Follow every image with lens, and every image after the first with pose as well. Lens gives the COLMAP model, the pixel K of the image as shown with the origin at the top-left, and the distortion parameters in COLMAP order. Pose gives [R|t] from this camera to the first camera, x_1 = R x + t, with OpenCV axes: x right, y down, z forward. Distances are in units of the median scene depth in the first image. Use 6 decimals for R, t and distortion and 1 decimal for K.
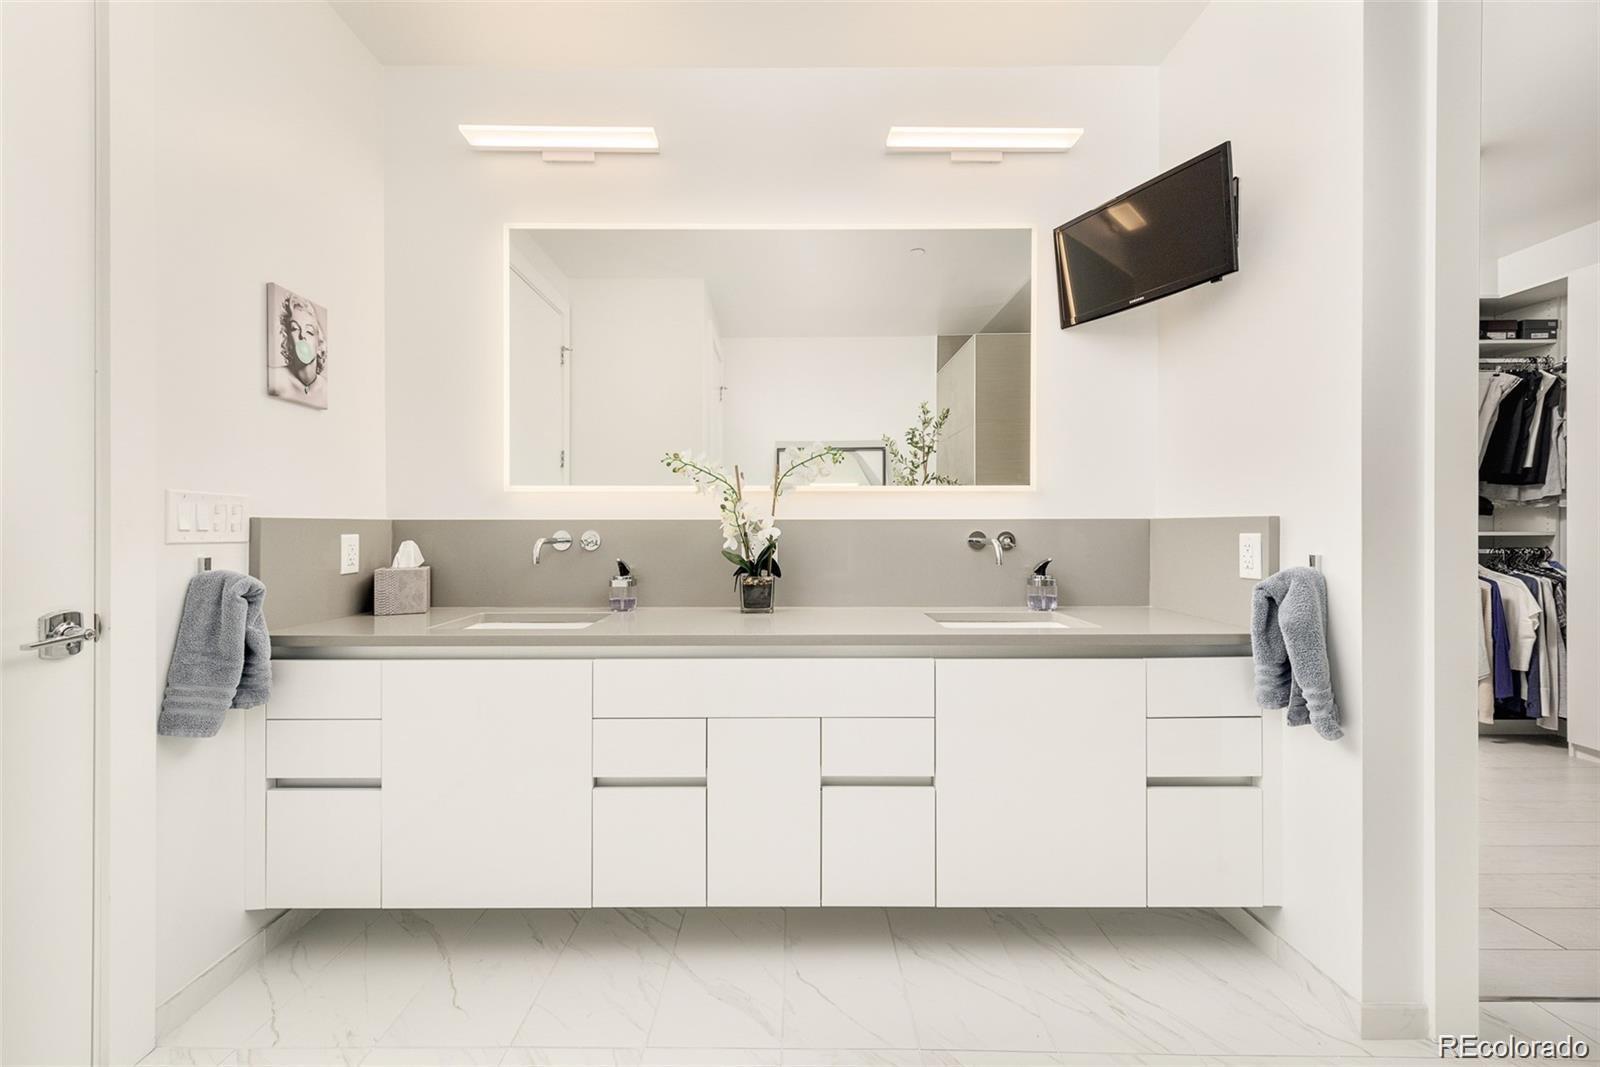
lens RADIAL K [[645.1, 0, 797.7], [0, 645.1, 525.7], [0, 0, 1]] dist [-0.002157, -0.000511]
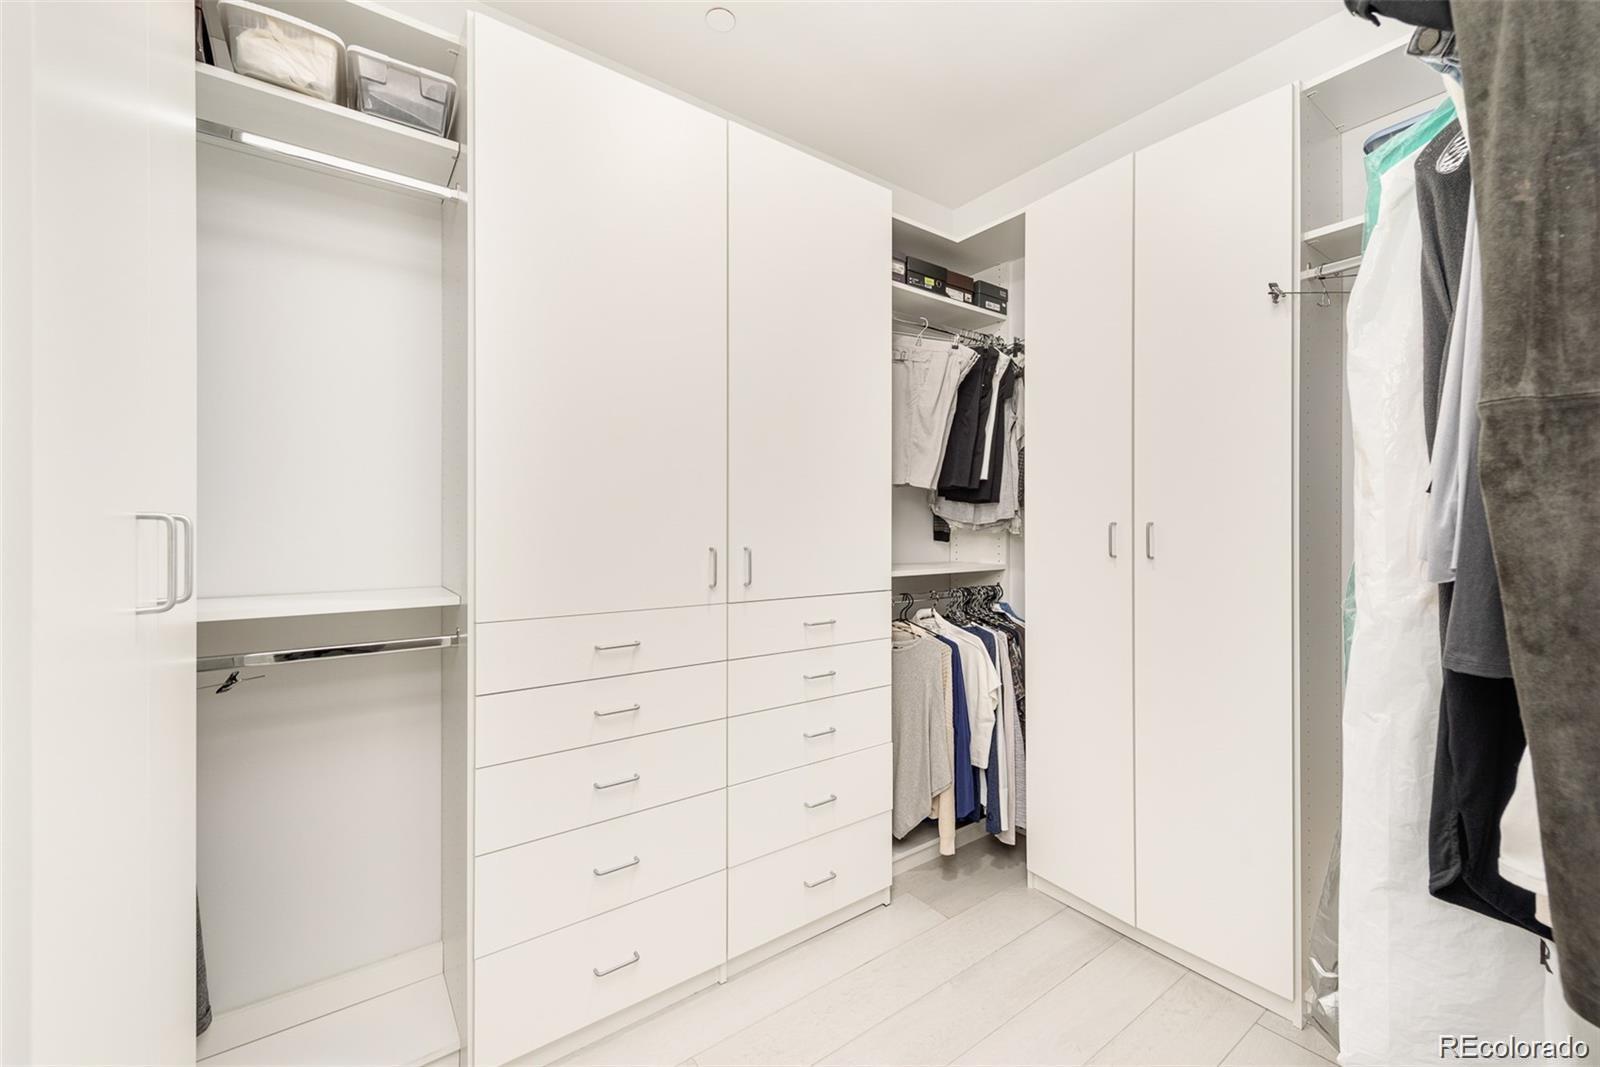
lens RADIAL K [[645.1, 0, 799.5], [0, 645.1, 529.4], [0, 0, 1]] dist [-0.002157, -0.000511]
pose [[0.809138, -0.003121, 0.587611, 0.539116], [0.001629, 0.999994, 0.003068, -0.036766], [-0.587617, -0.001525, 0.809138, 0.533858]]
